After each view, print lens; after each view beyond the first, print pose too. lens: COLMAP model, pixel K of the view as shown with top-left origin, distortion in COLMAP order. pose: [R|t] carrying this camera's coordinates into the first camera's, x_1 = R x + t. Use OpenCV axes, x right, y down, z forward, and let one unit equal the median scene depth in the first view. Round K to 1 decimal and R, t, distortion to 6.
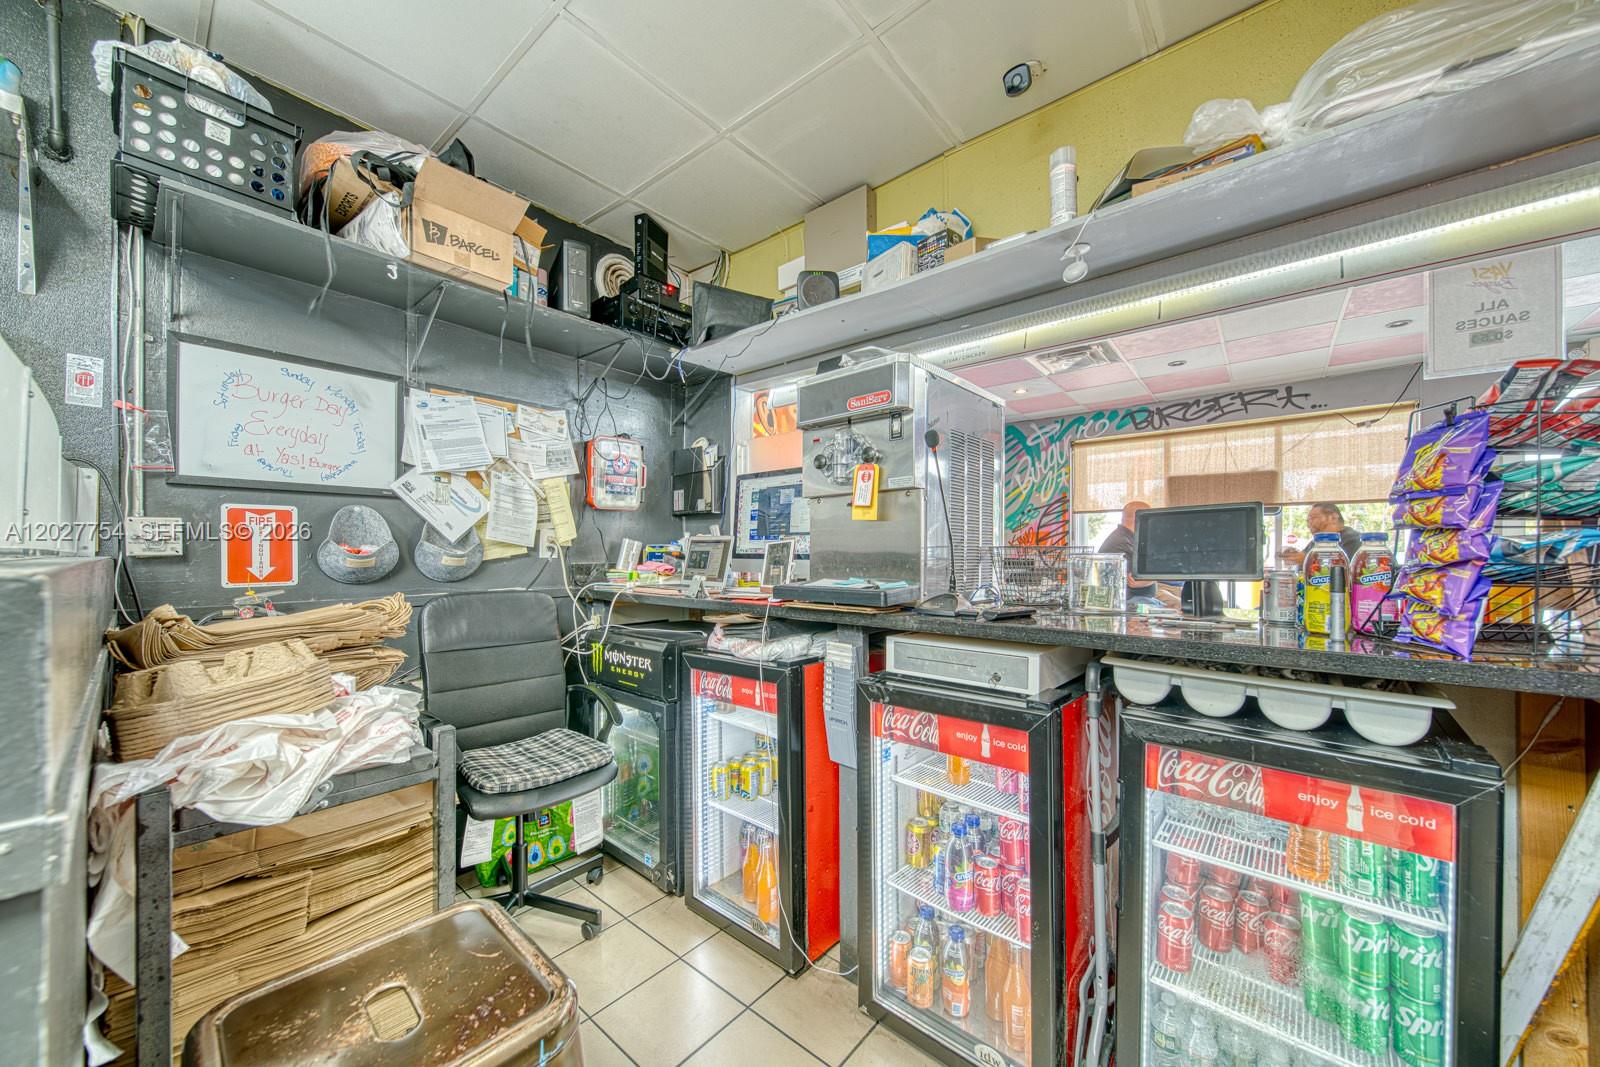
lens RADIAL K [[573.5, 0, 822.8], [0, 573.5, 554.3], [0, 0, 1]] dist [-0.002536, -0.000305]
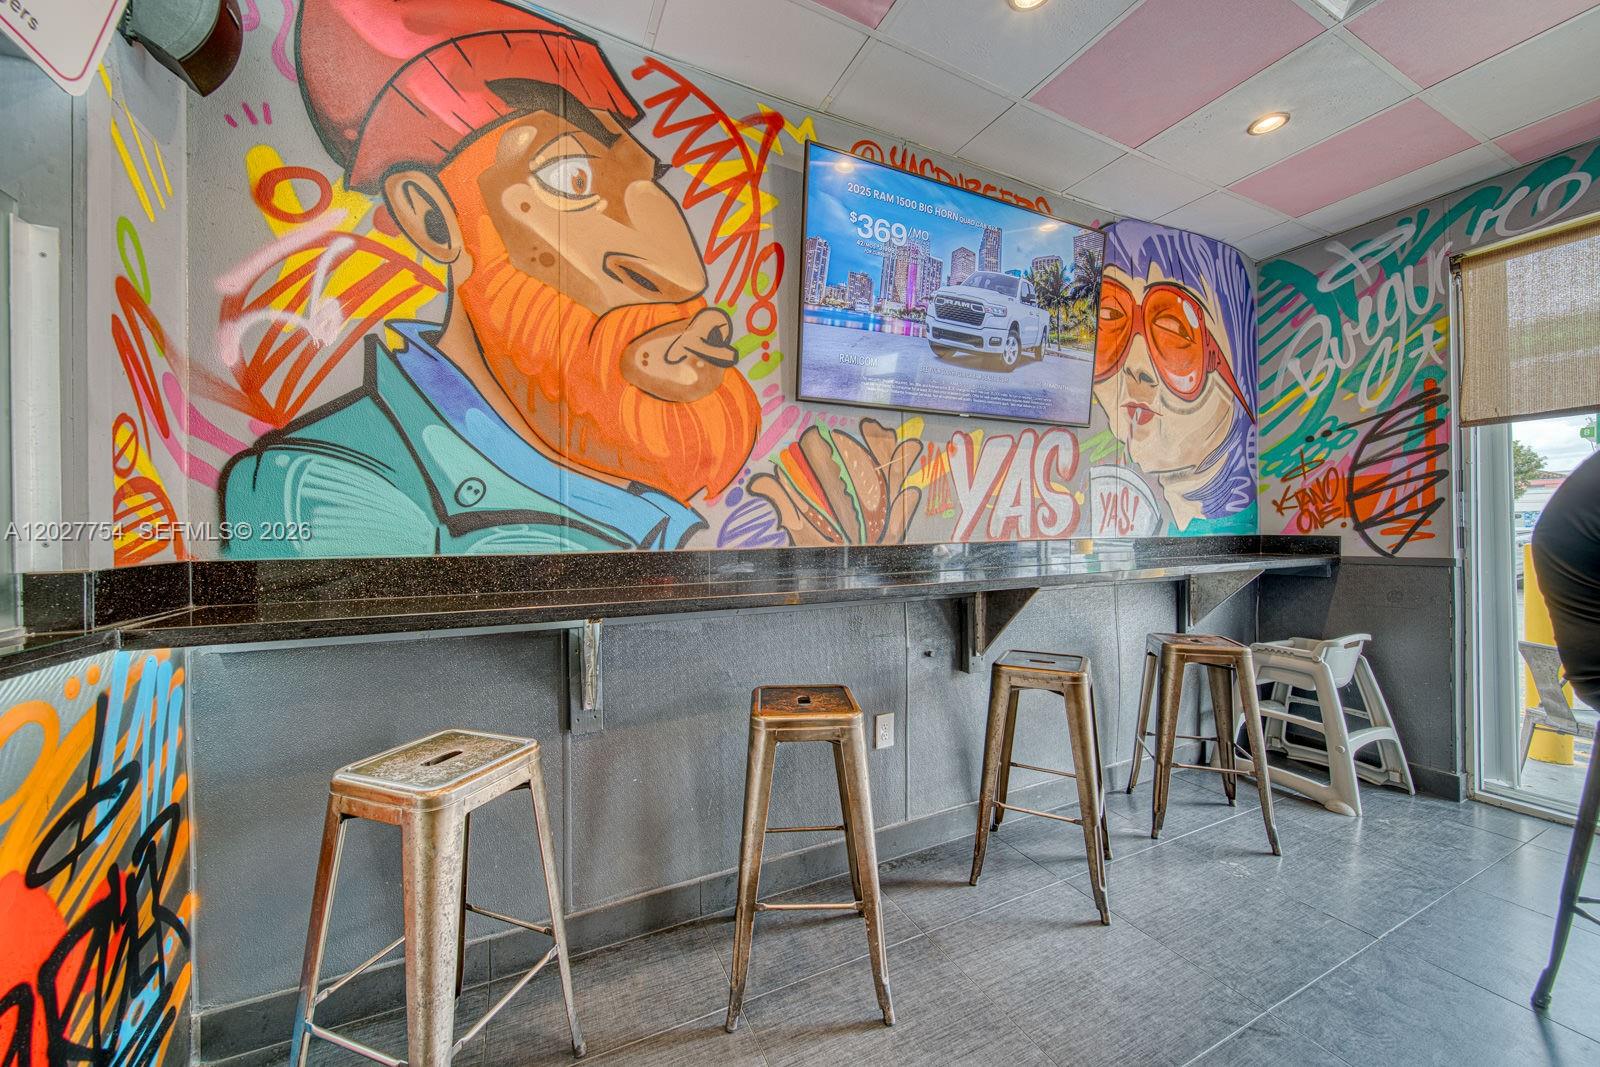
lens RADIAL K [[573.5, 0, 784.4], [0, 573.5, 532.2], [0, 0, 1]] dist [-0.002536, -0.000305]
pose [[0.909076, -0.007712, -0.416560, 0.619659], [0.007014, 0.999970, -0.003208, 0.013122], [0.416572, -0.000006, 0.909103, 1.600409]]
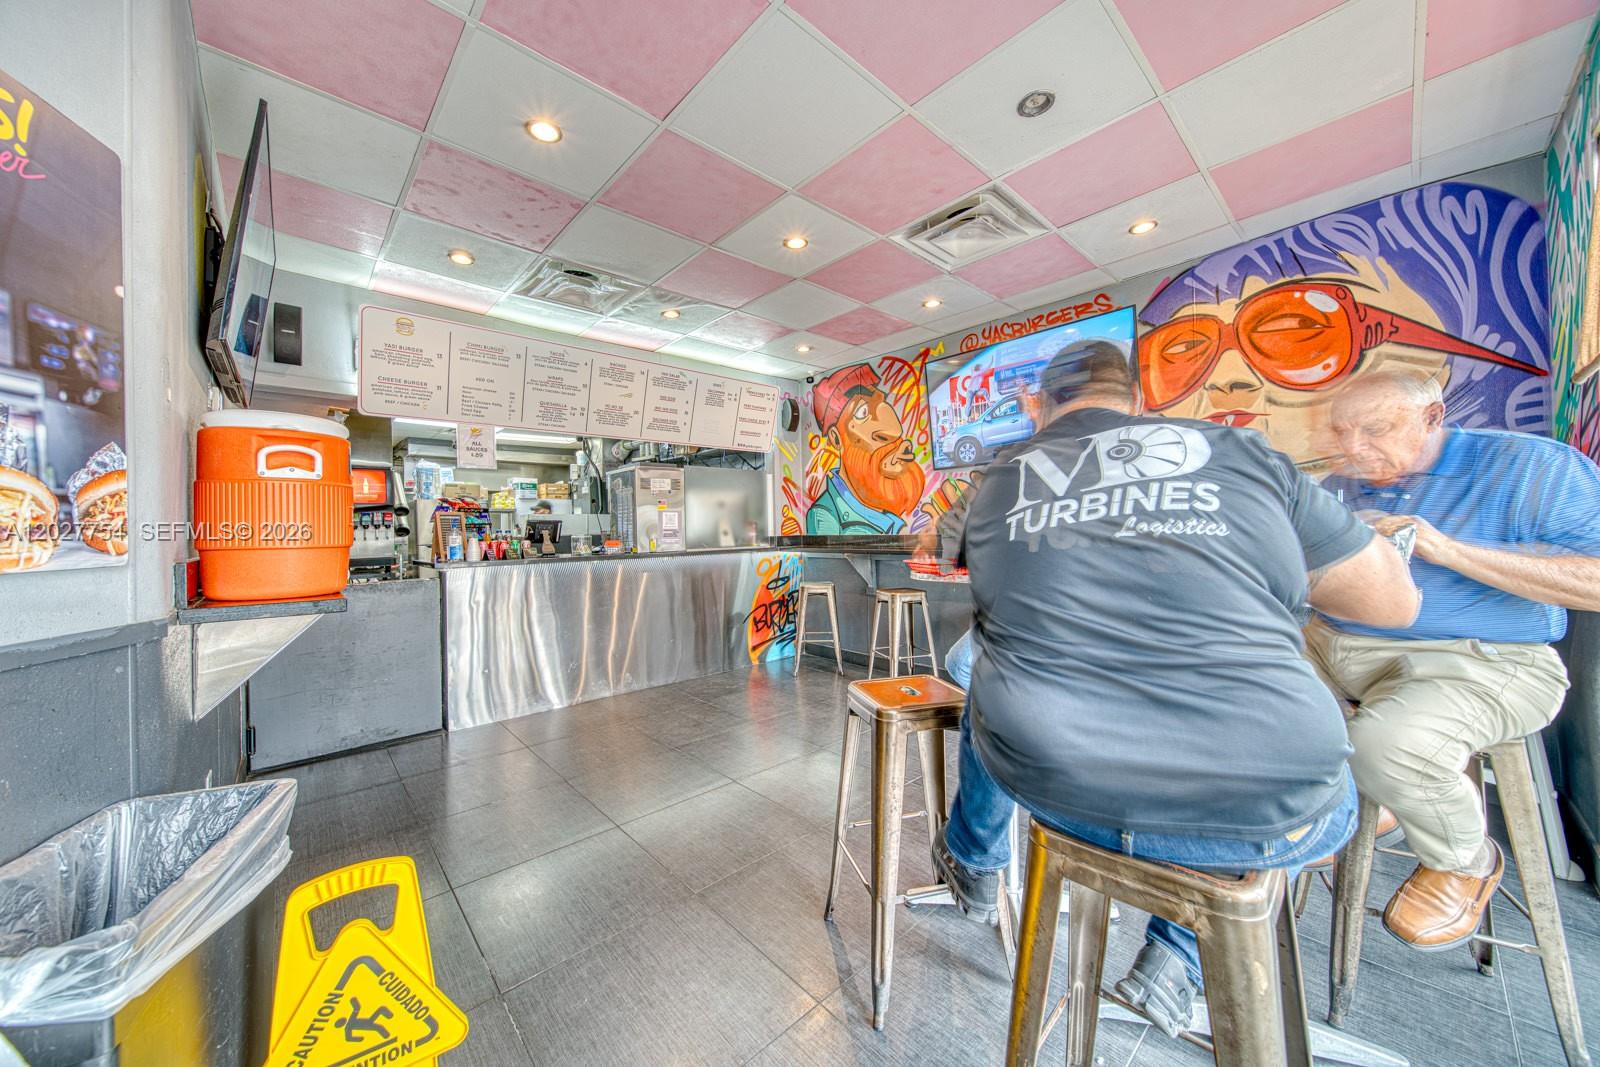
lens RADIAL K [[573.5, 0, 788.8], [0, 573.5, 530.4], [0, 0, 1]] dist [-0.002536, -0.000305]
pose [[-0.141402, 0.005694, -0.989936, 3.038523], [0.013442, 0.999902, 0.003831, 0.002068], [0.989861, -0.012765, -0.141465, 2.415642]]
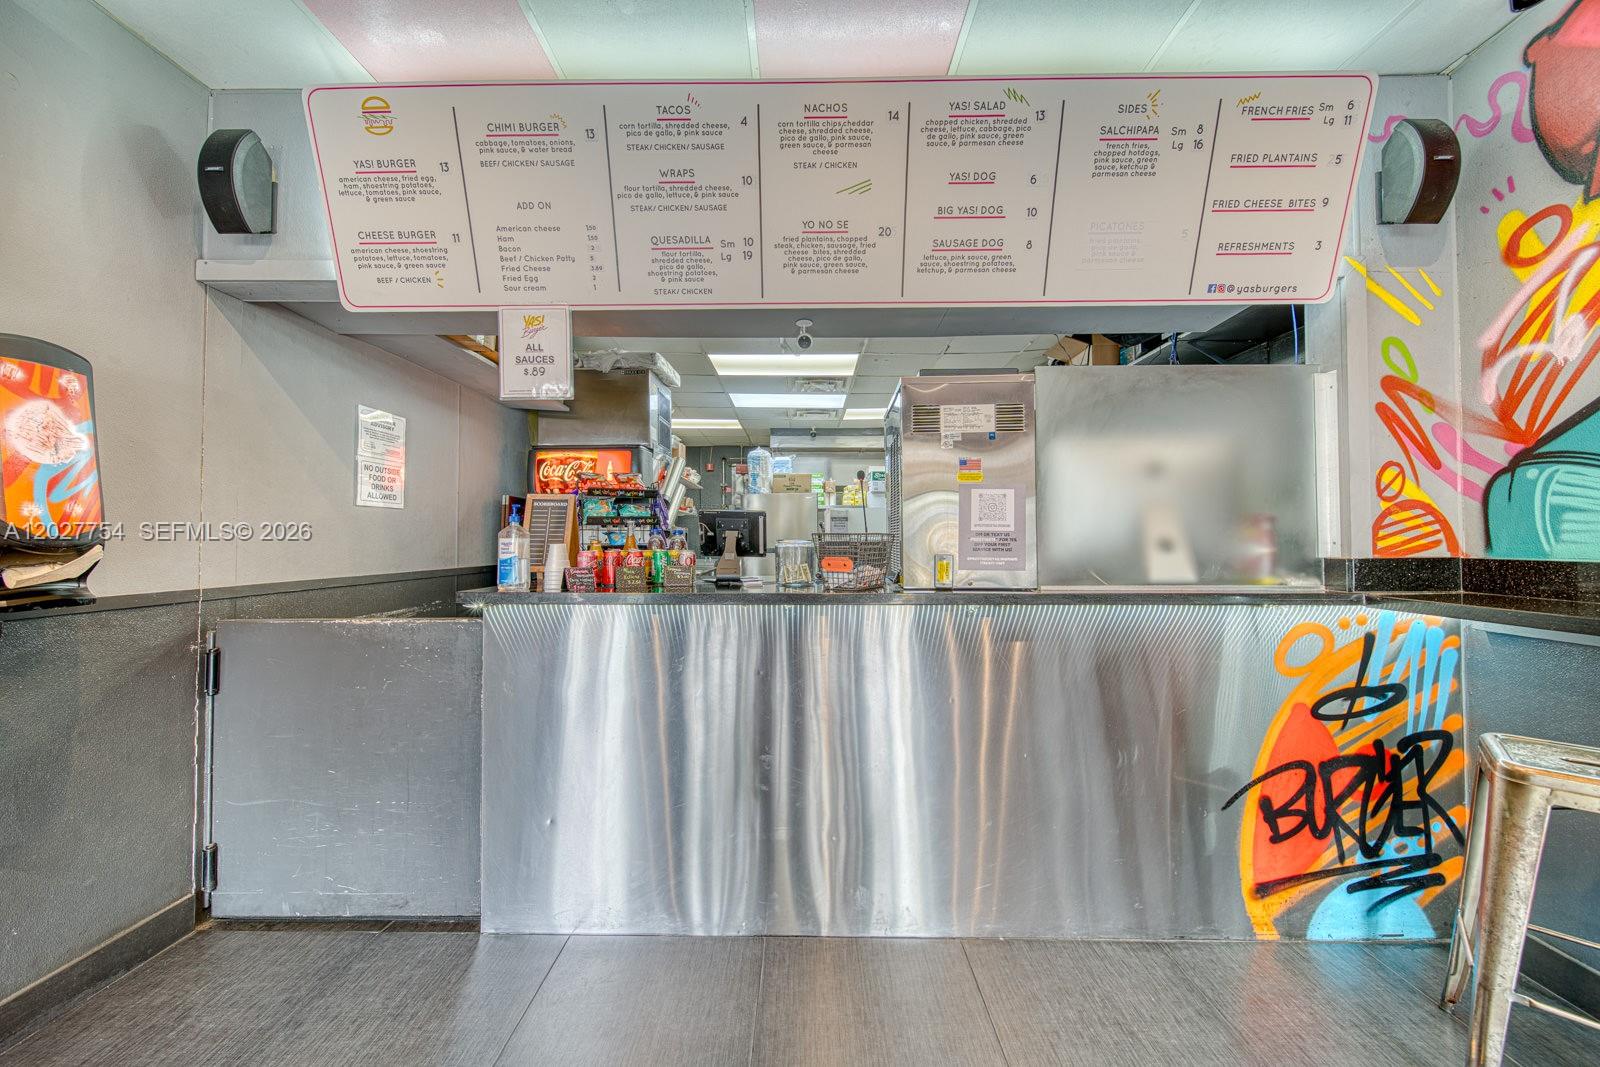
lens RADIAL K [[573.5, 0, 808.8], [0, 573.5, 530.4], [0, 0, 1]] dist [-0.002536, -0.000305]
pose [[-0.765645, -0.010295, -0.643180, 1.177098], [-0.002918, 0.999917, -0.012532, 0.011001], [0.643256, -0.007718, -0.765612, 2.027102]]
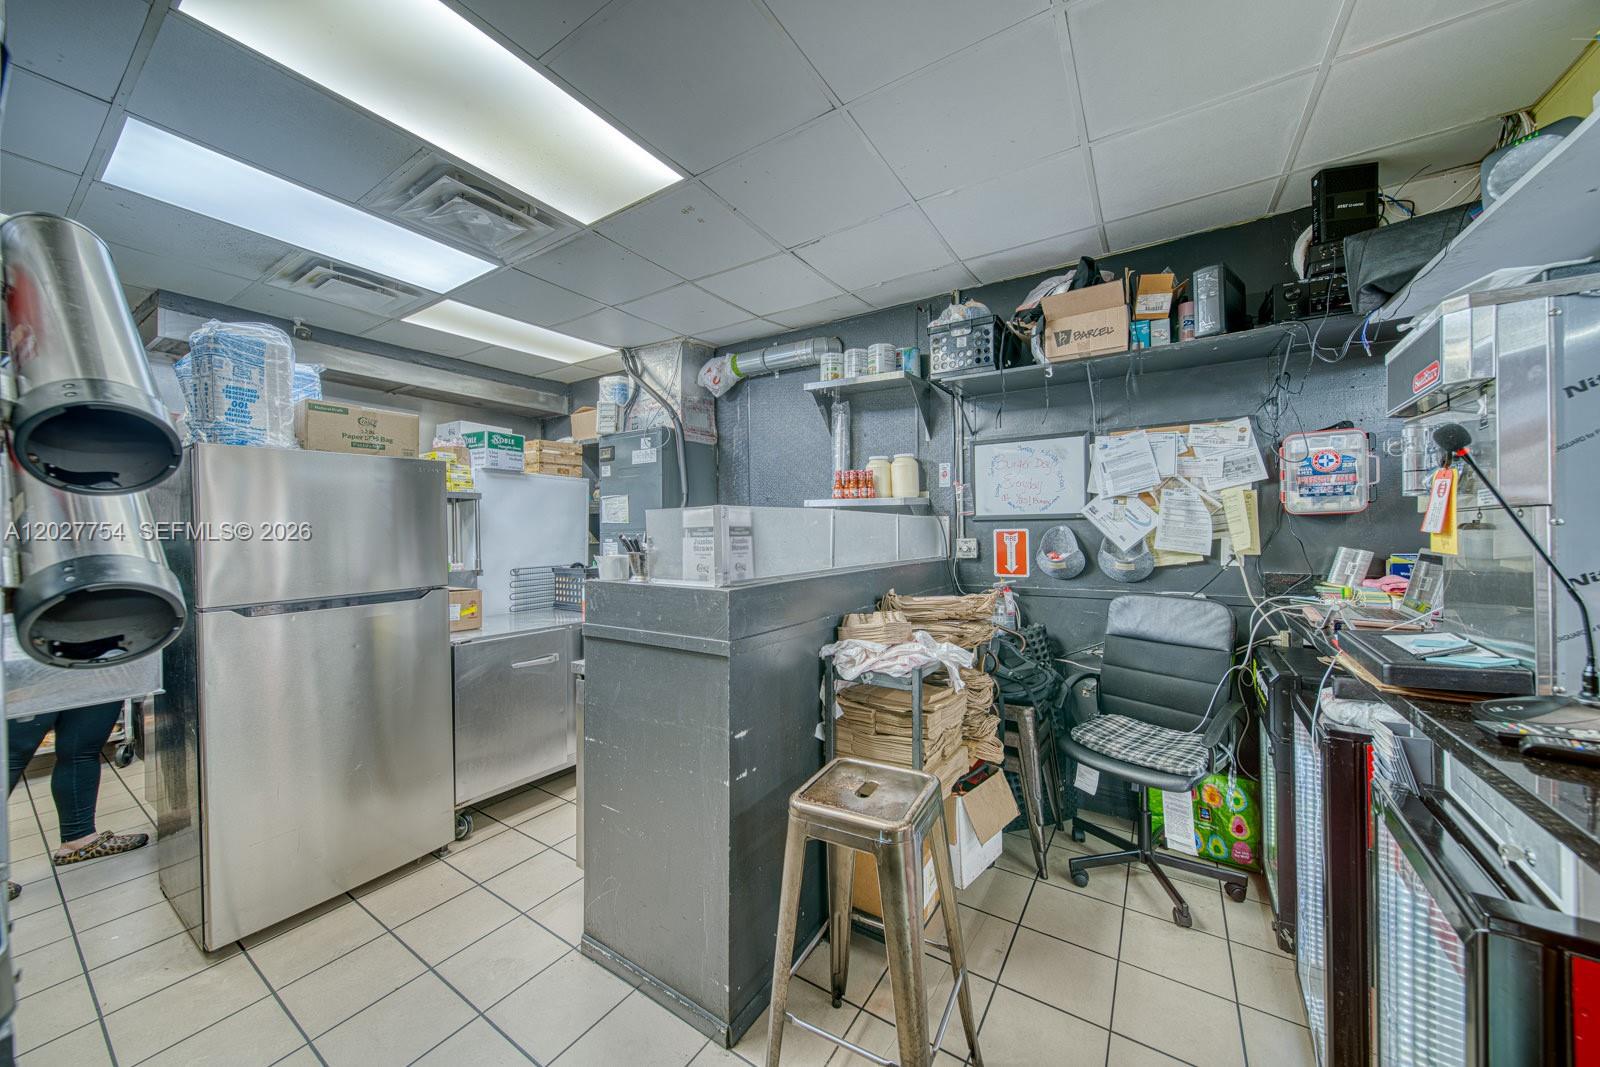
lens RADIAL K [[573.5, 0, 804.8], [0, 573.5, 533.9], [0, 0, 1]] dist [-0.002536, -0.000305]
pose [[0.120080, 0.009841, -0.992715, 0.504144], [0.001454, 0.999948, 0.010088, -0.071821], [0.992763, -0.002655, 0.120060, 0.151428]]
